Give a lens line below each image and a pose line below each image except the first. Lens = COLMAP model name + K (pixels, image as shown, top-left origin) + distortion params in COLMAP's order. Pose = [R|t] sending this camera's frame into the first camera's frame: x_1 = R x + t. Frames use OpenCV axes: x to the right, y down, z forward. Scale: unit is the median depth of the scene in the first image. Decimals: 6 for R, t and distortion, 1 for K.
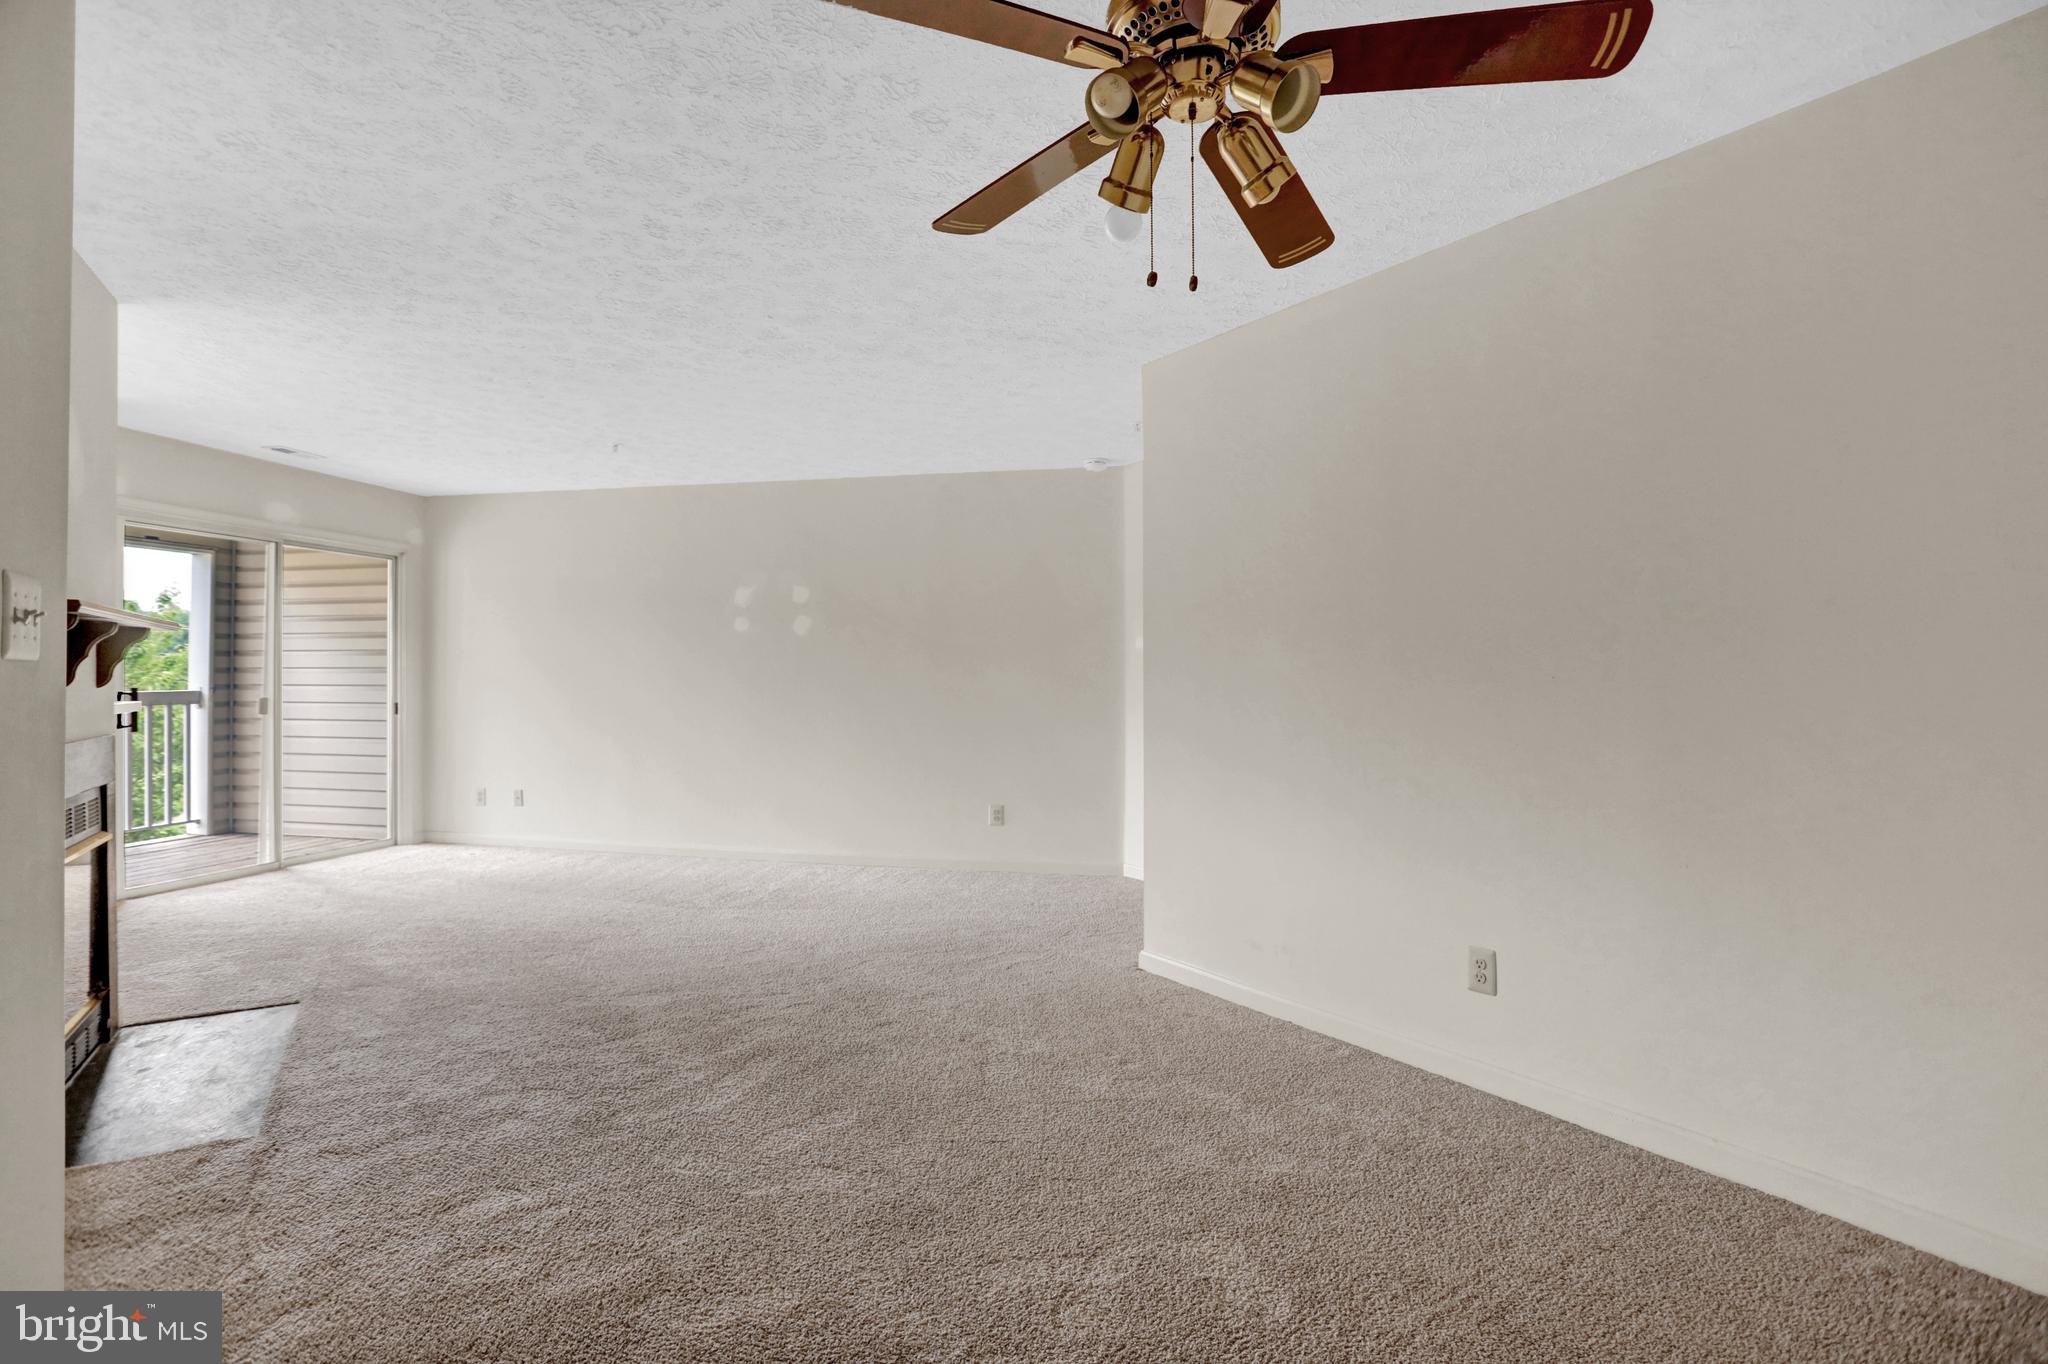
lens RADIAL K [[992.6, 0, 1028.0], [0, 992.6, 682.0], [0, 0, 1]] dist [-0.070958, 0.033949]
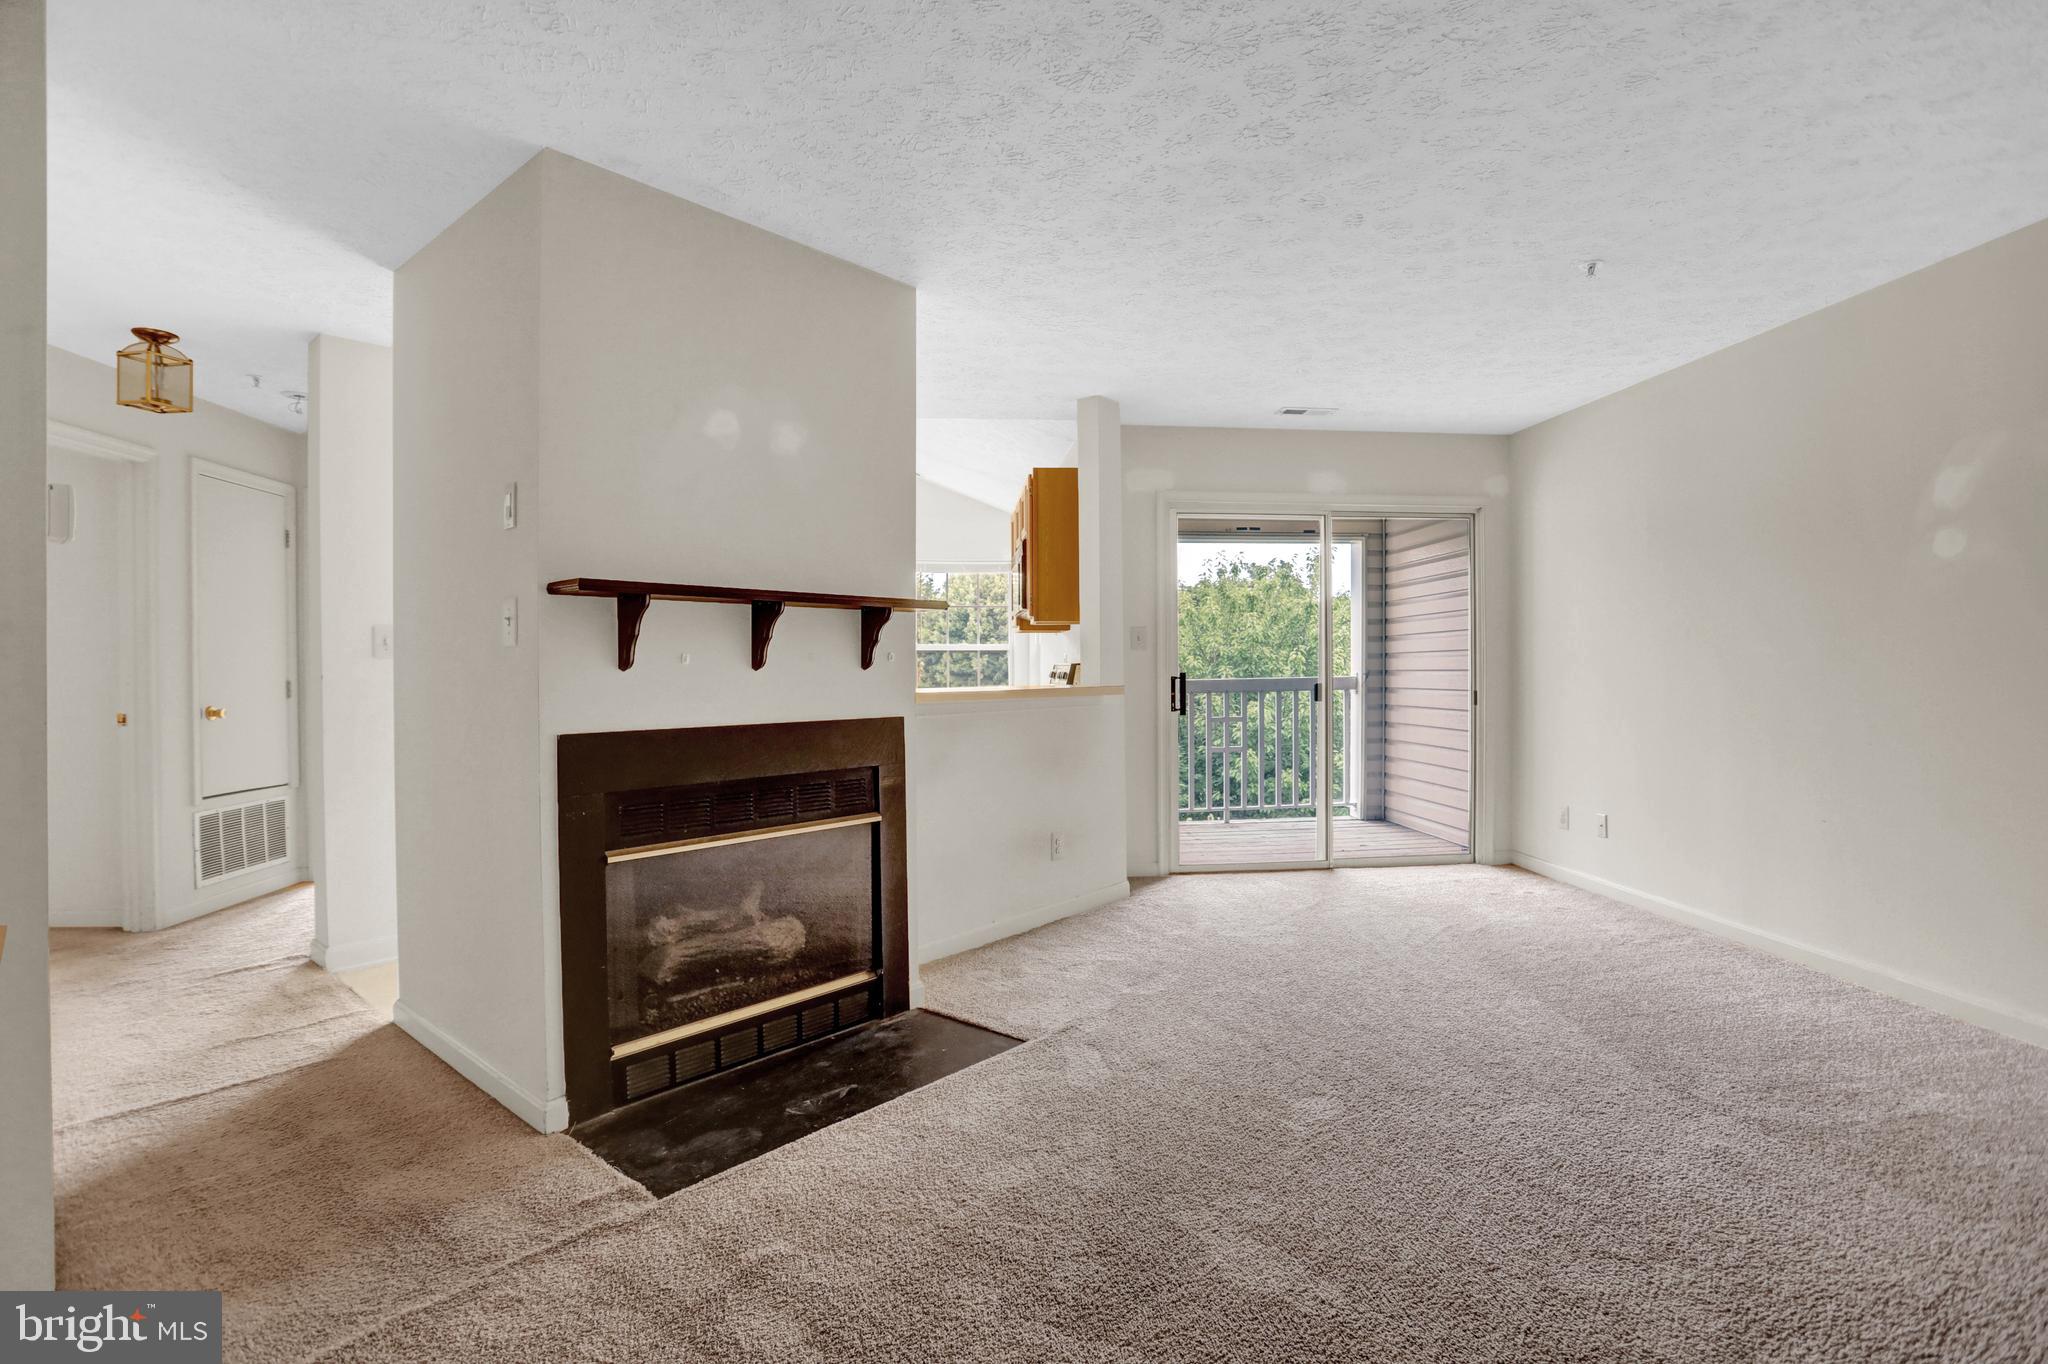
lens RADIAL K [[992.3, 0, 1032.5], [0, 992.3, 678.2], [0, 0, 1]] dist [-0.071638, 0.034341]
pose [[0.294419, 0.002461, -0.955673, 0.035367], [0.004523, 0.999982, 0.003968, 0.005660], [0.955666, -0.005491, 0.294402, 0.402728]]
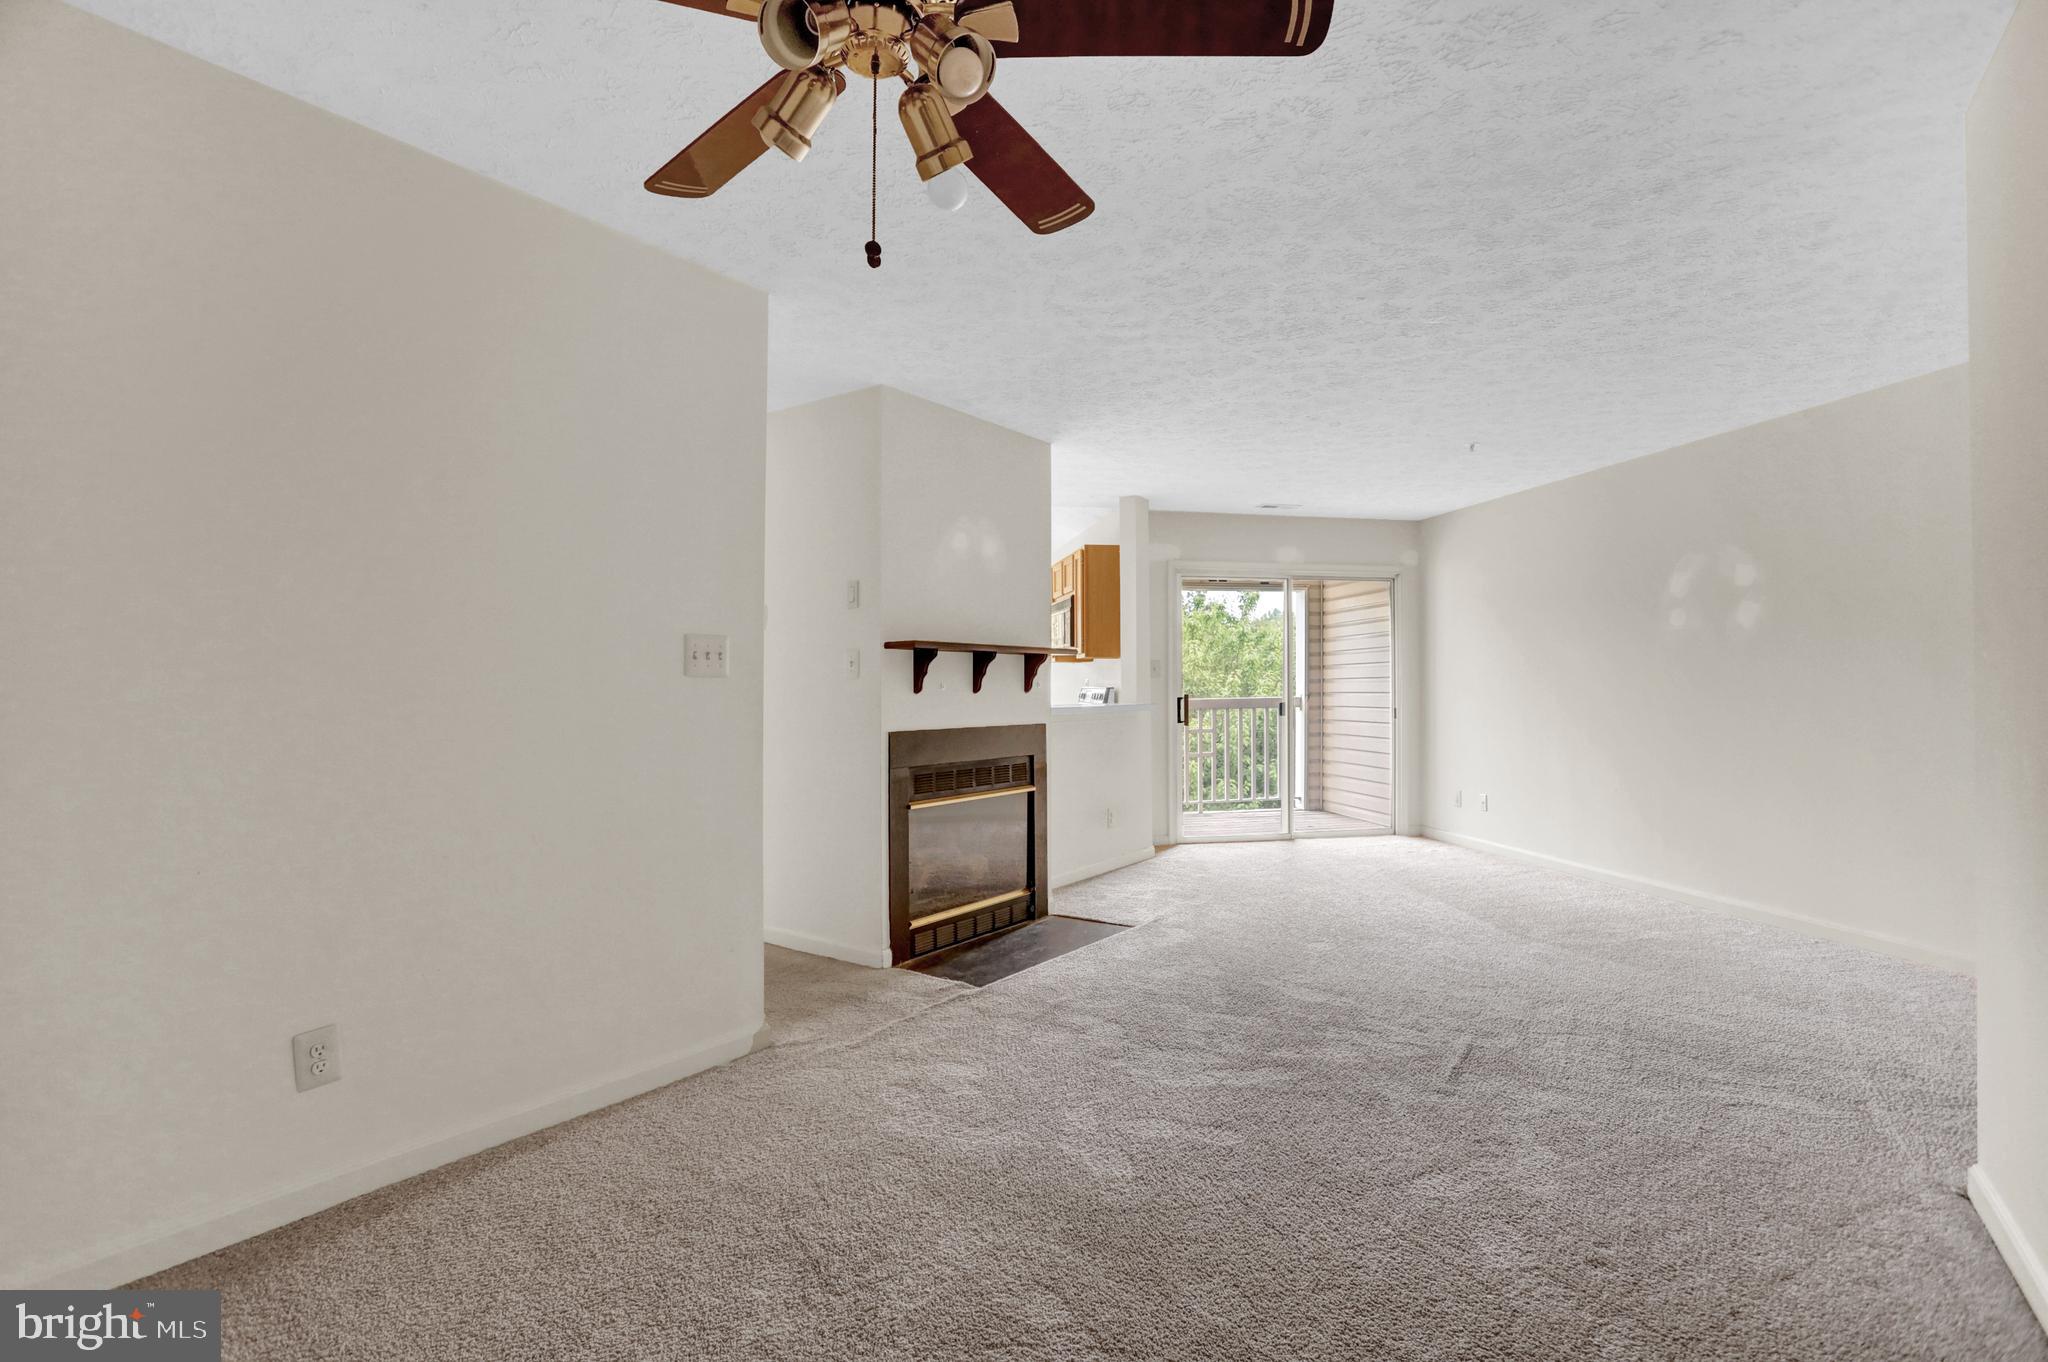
lens RADIAL K [[992.6, 0, 1028.0], [0, 992.6, 681.0], [0, 0, 1]] dist [-0.070958, 0.033949]
pose [[0.372795, -0.012559, -0.927829, 0.253919], [0.003423, 0.999920, -0.012160, 0.002624], [0.927907, 0.001357, 0.372808, 0.184200]]
